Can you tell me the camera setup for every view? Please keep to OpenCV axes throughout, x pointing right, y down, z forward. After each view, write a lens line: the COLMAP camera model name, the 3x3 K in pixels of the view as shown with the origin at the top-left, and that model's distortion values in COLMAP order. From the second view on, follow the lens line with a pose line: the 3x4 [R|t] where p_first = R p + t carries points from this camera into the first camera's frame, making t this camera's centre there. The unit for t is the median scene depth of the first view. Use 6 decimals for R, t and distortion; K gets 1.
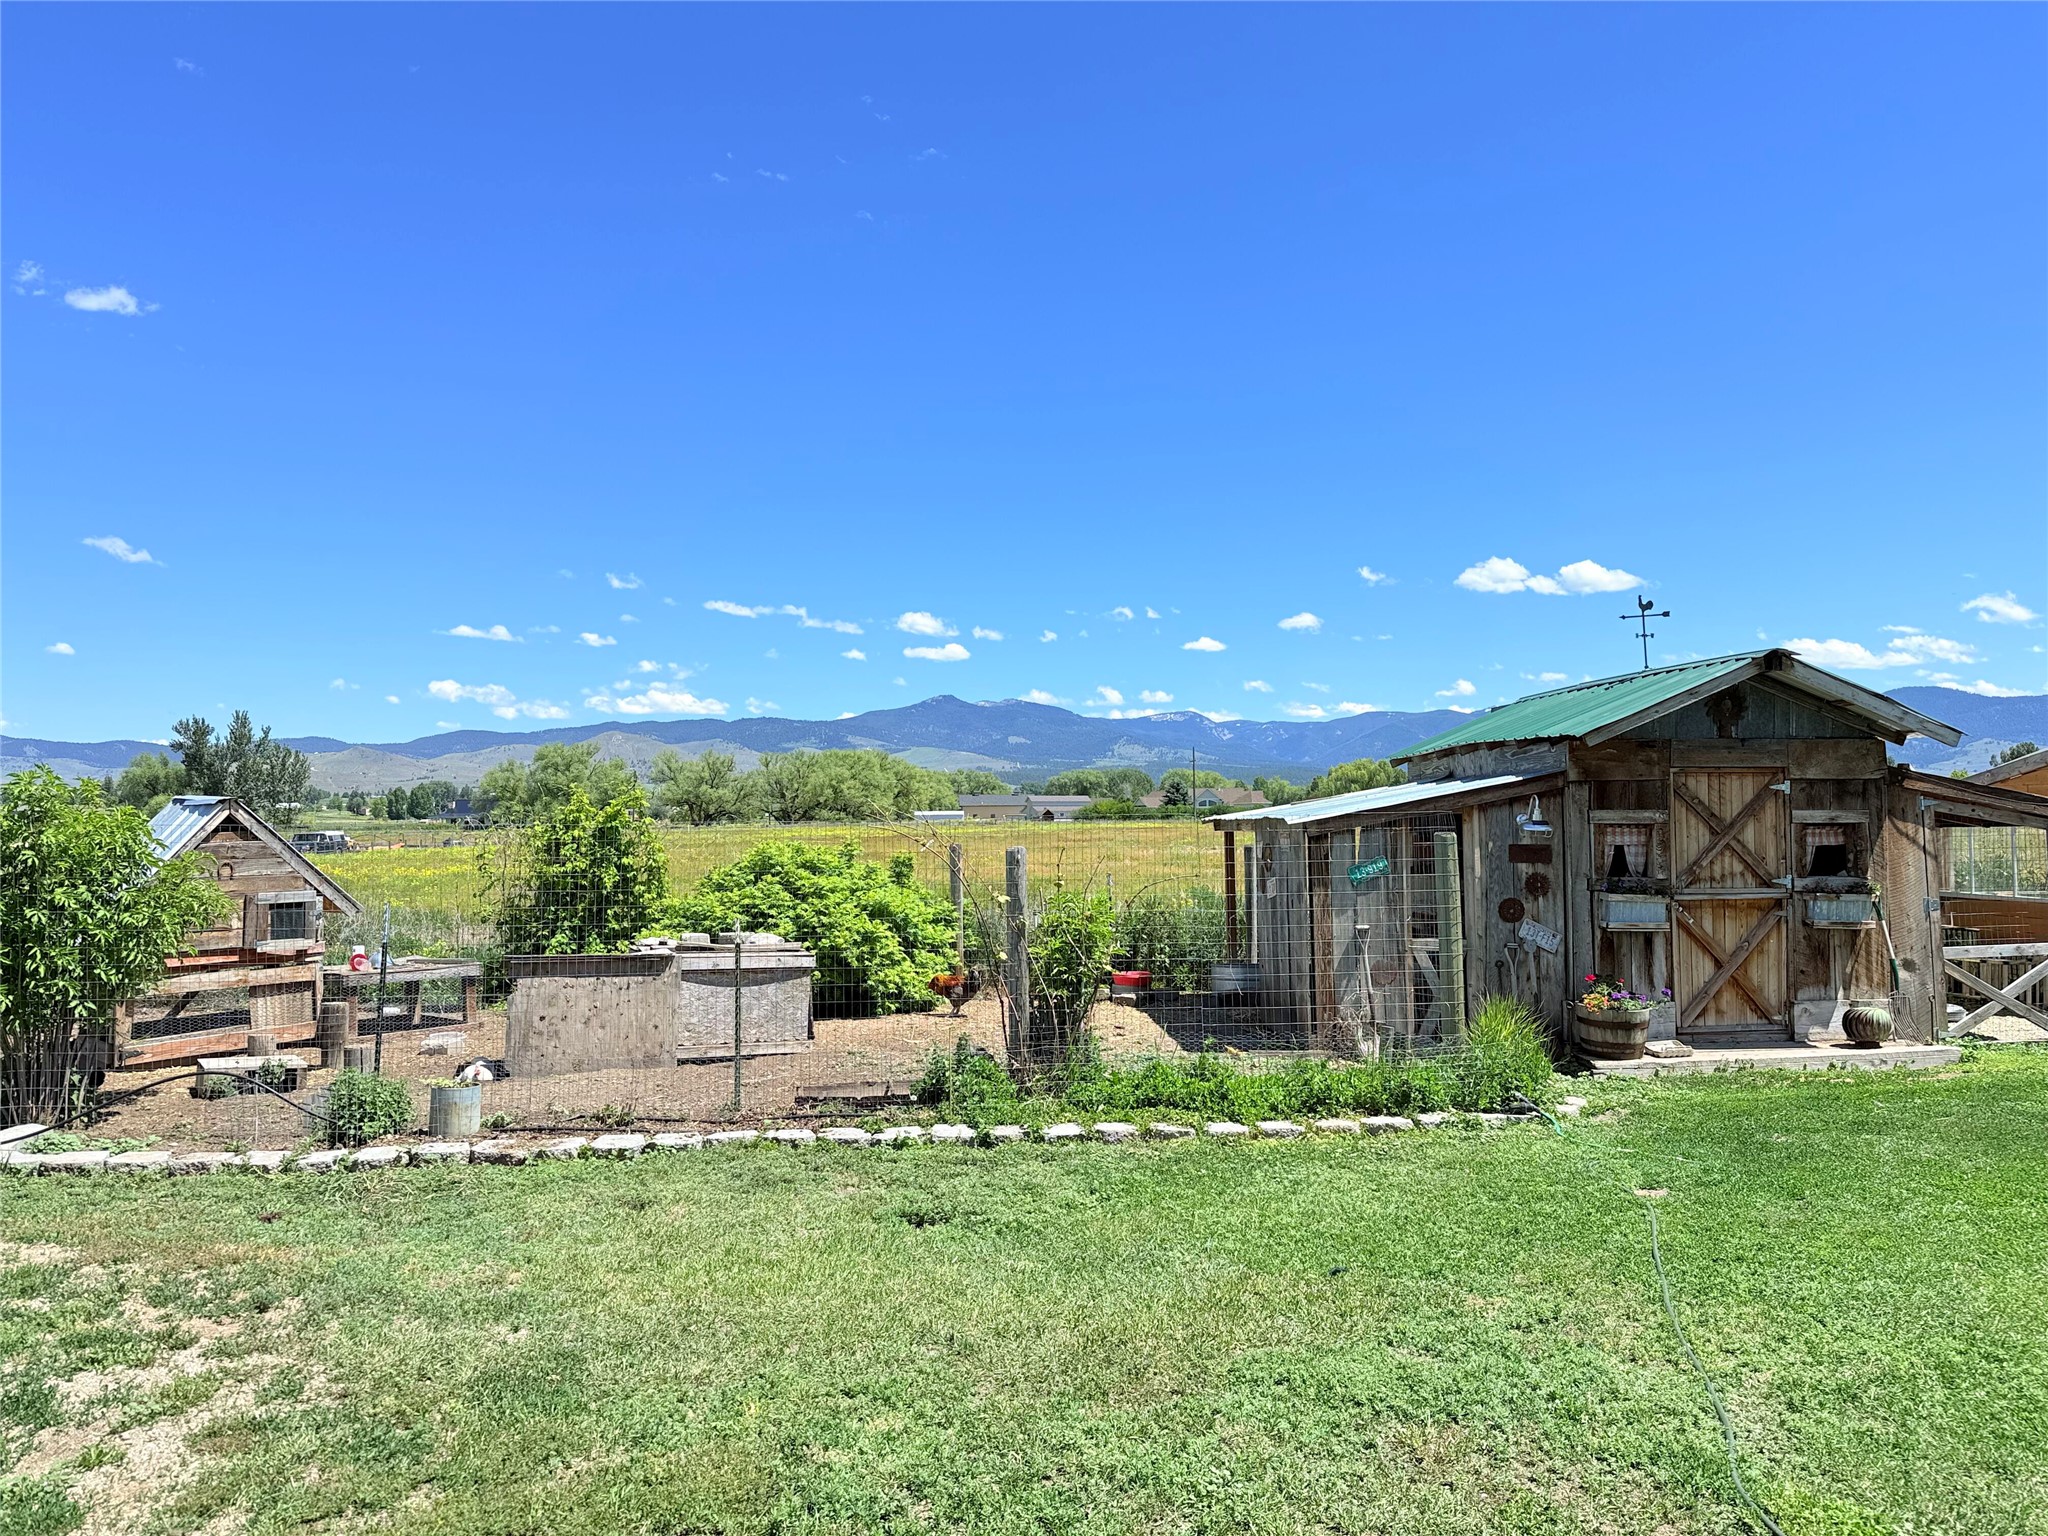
lens RADIAL K [[1434.6, 0, 1024.0], [0, 1434.6, 768.0], [0, 0, 1]] dist [0.065614, -0.101484]
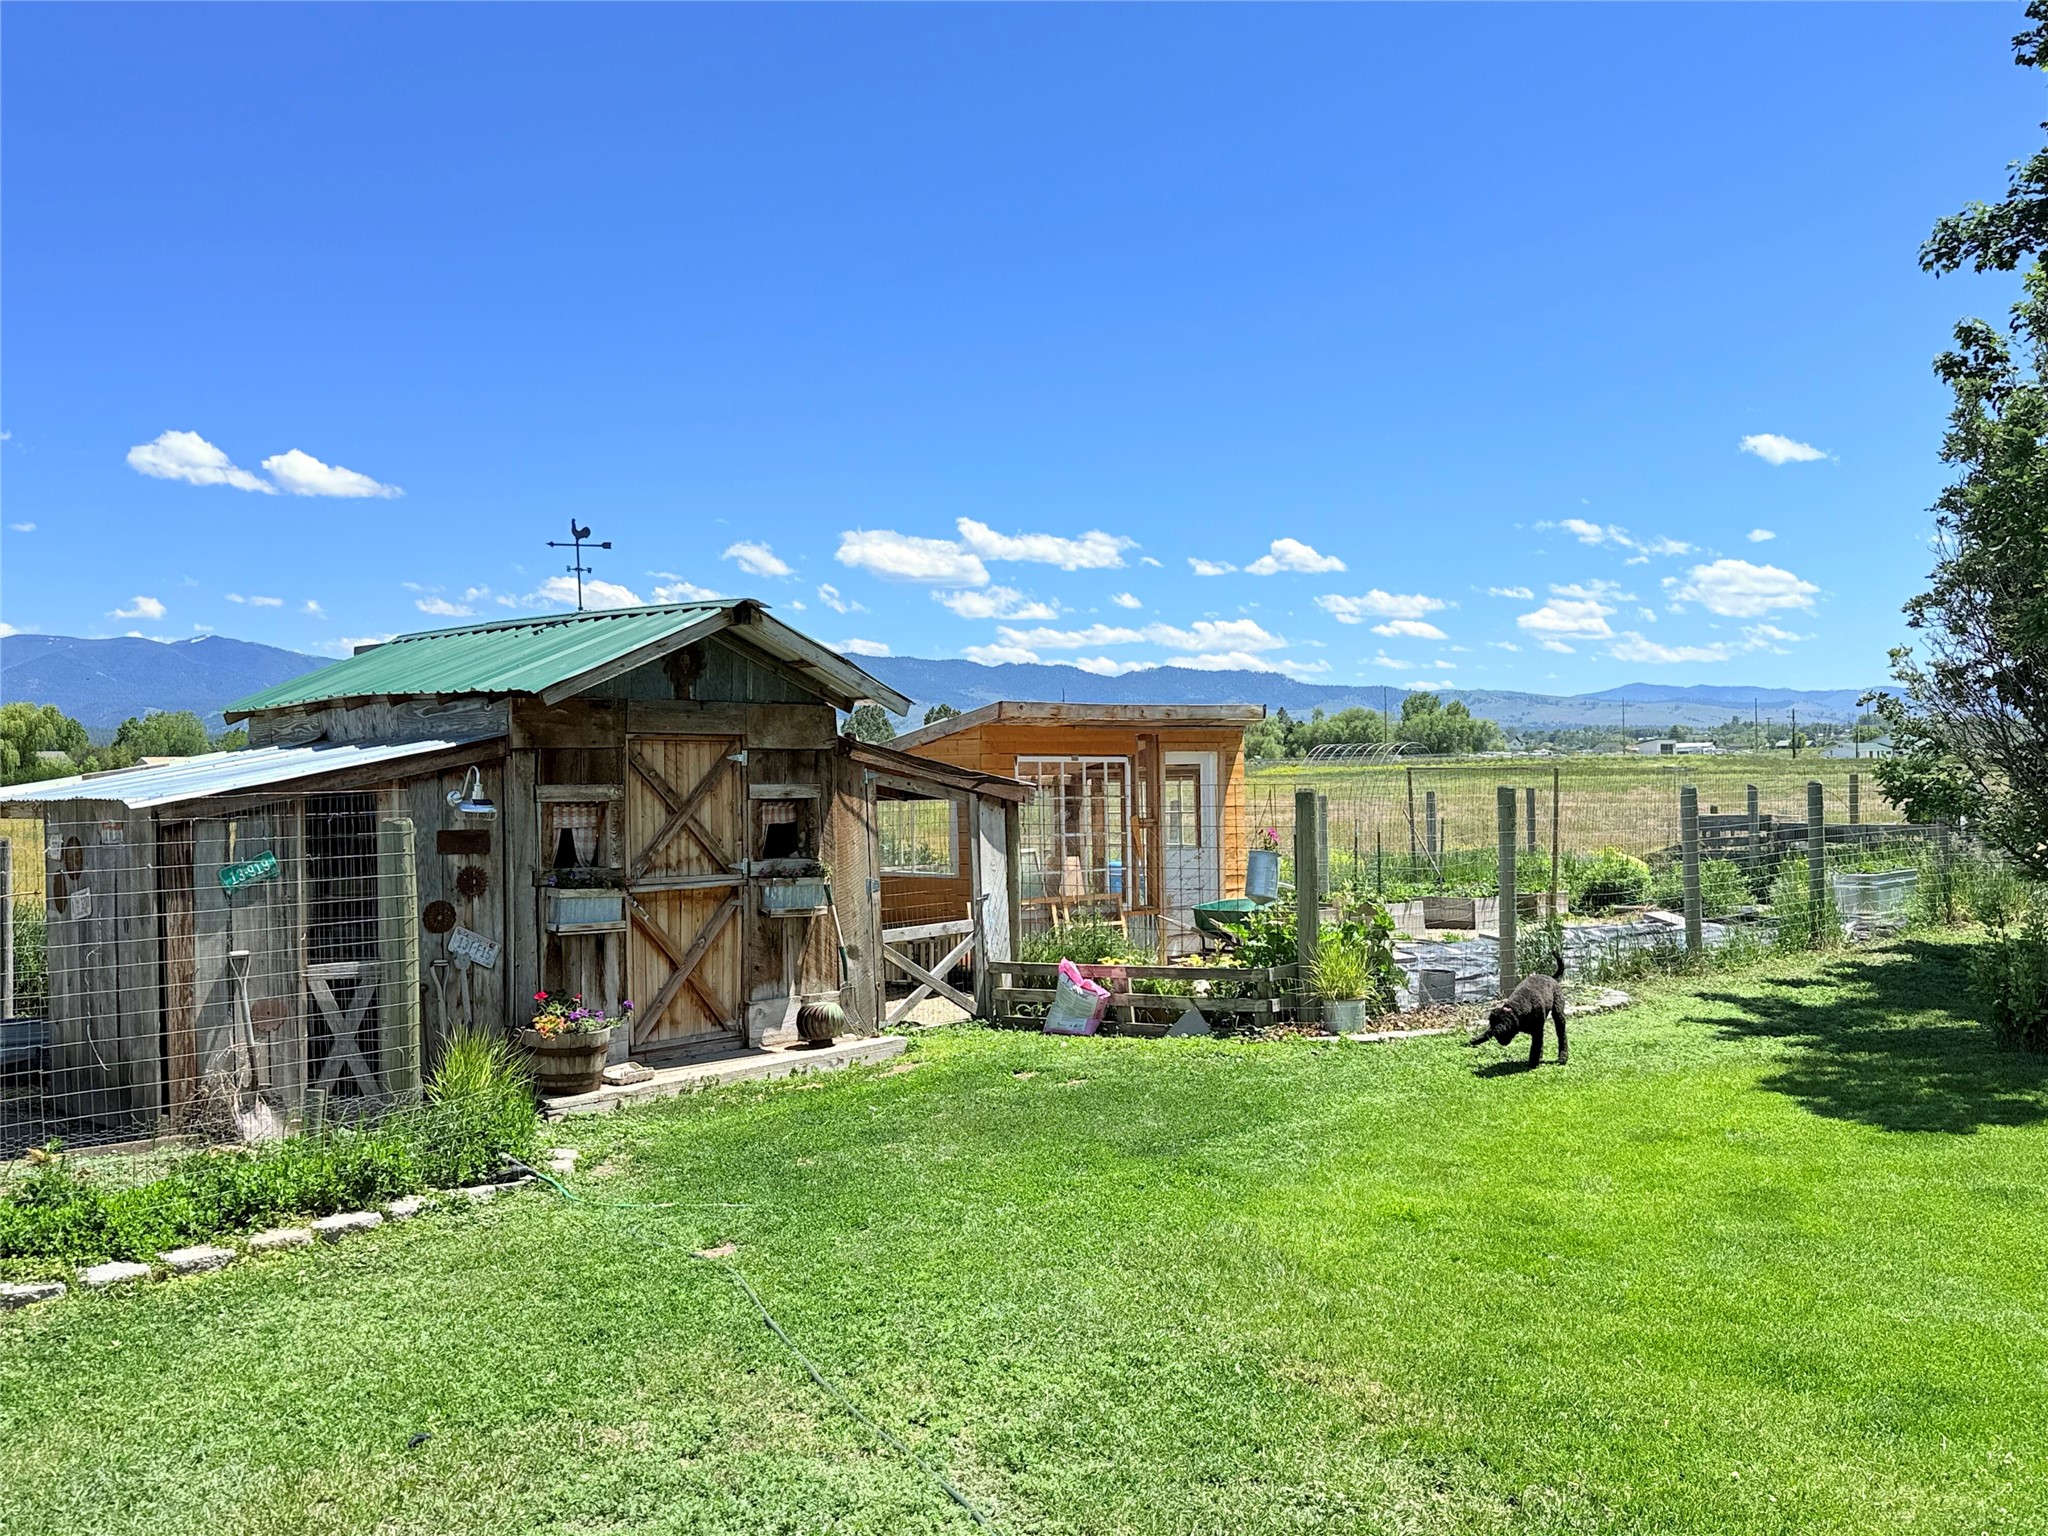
lens RADIAL K [[1840.4, 0, 1031.8], [0, 1840.4, 770.6], [0, 0, 1]] dist [0.138288, -0.206040]
pose [[0.742609, 0.001289, 0.669724, -0.090251], [-0.018630, 0.999651, 0.018734, -0.003179], [-0.669466, -0.026389, 0.742374, 0.059069]]
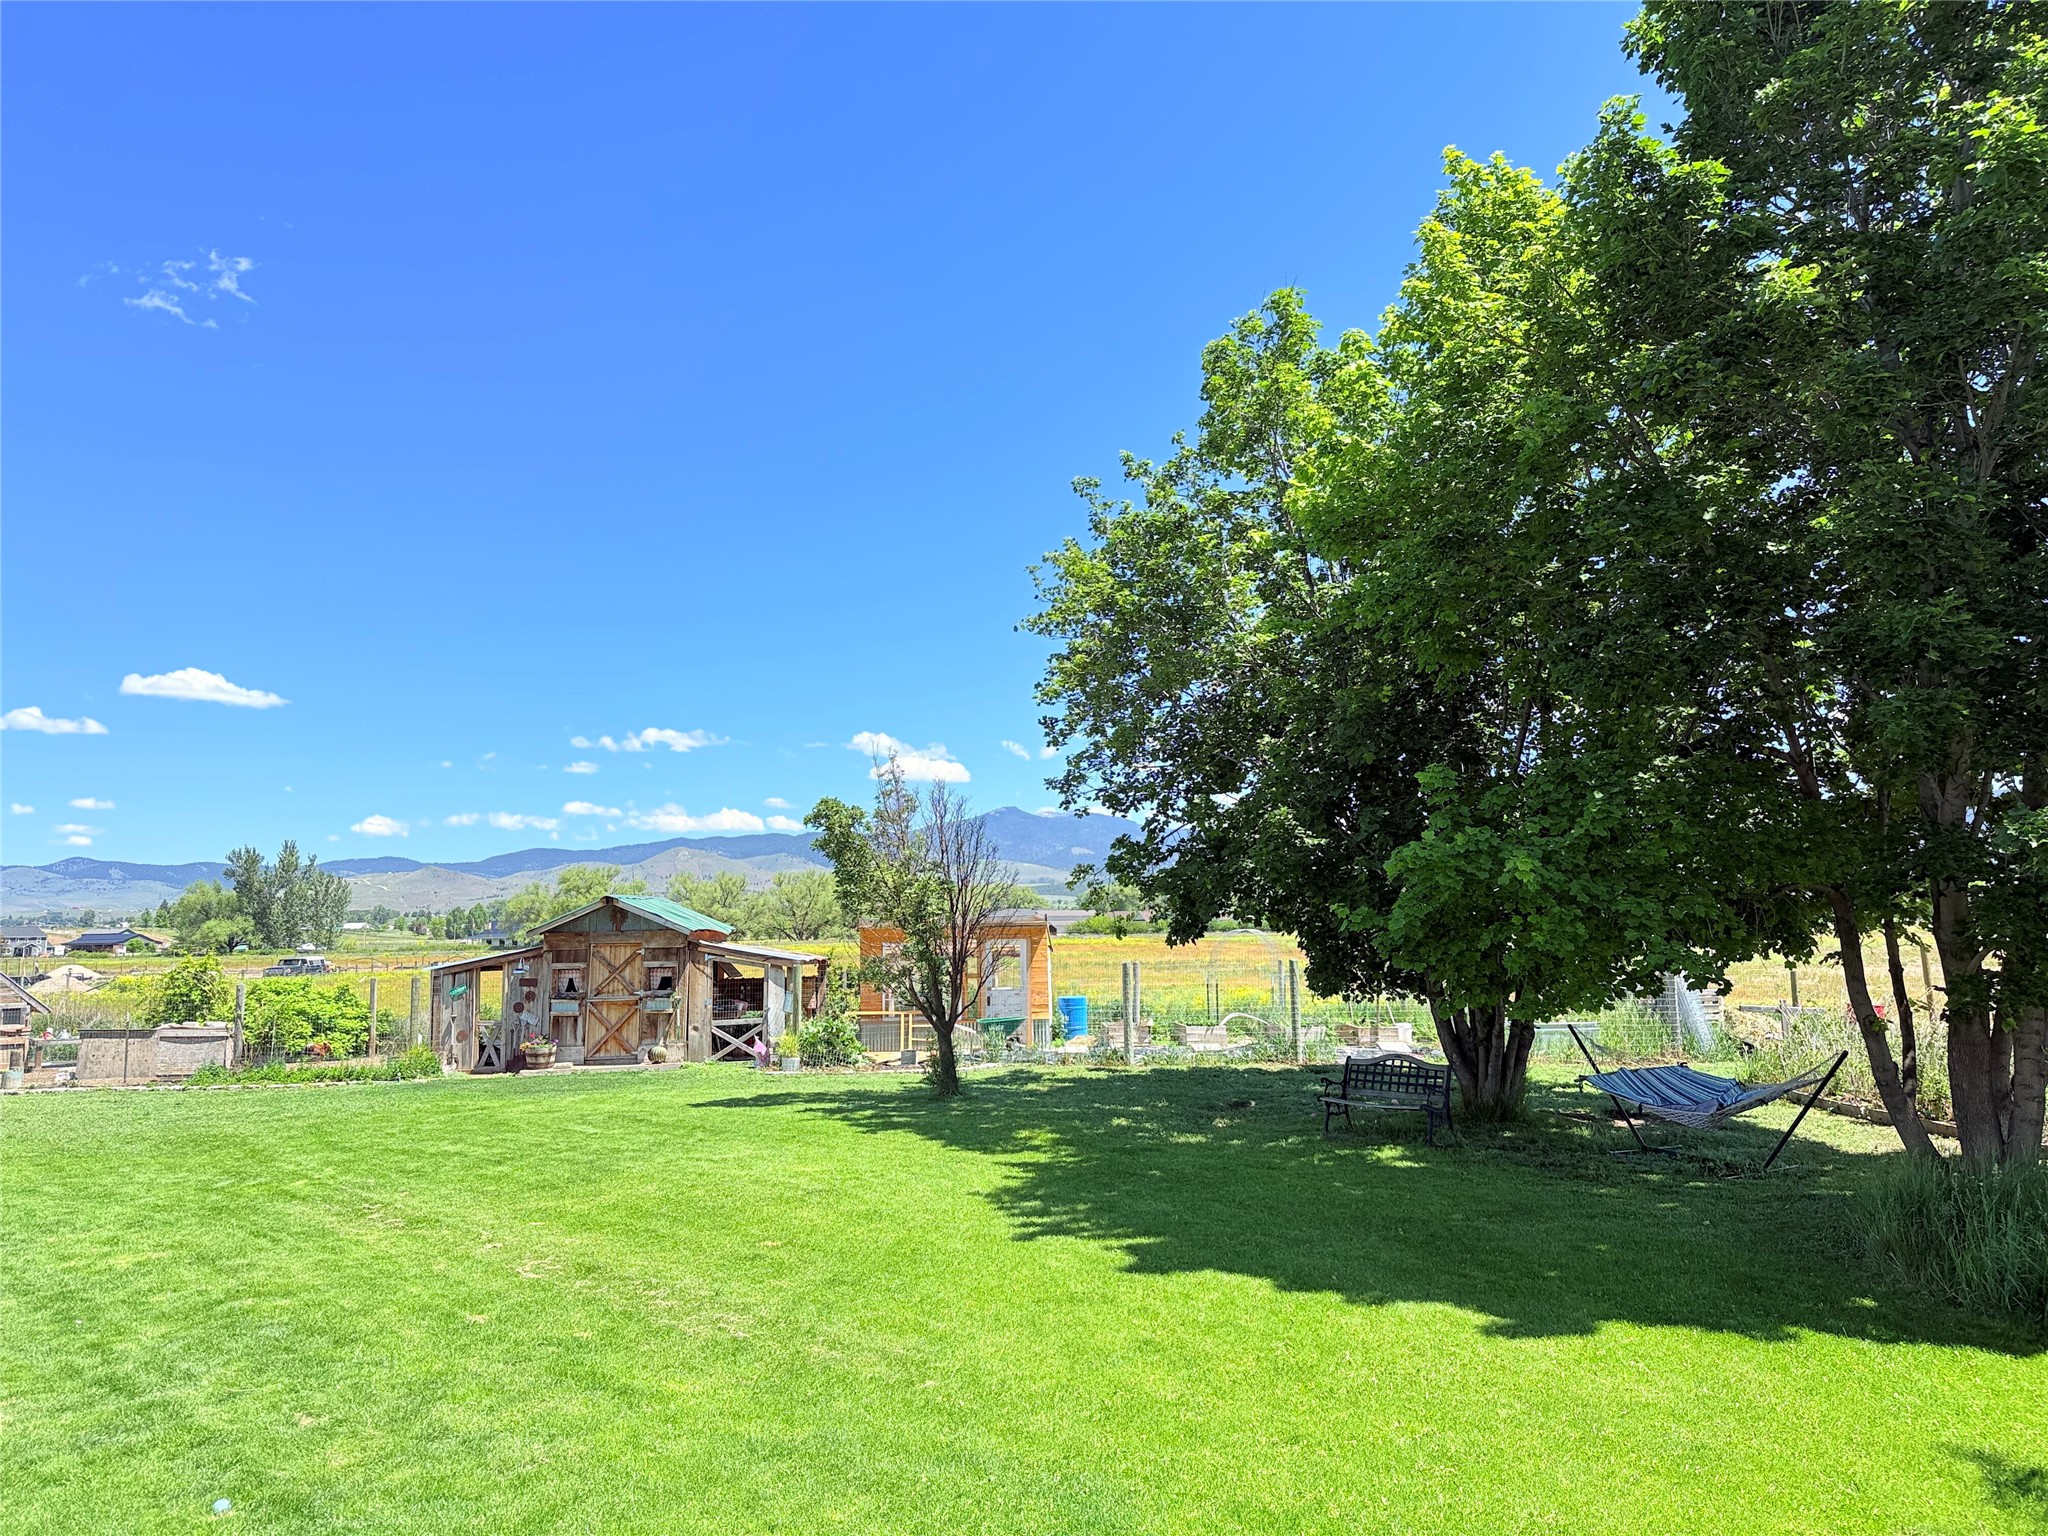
lens RADIAL K [[1434.6, 0, 1024.0], [0, 1434.6, 768.0], [0, 0, 1]] dist [0.065614, -0.101484]
pose [[0.999125, -0.014872, -0.039085, 1.235315], [0.011803, 0.996914, -0.077615, -0.093281], [0.040119, 0.077086, 0.996217, -1.290327]]
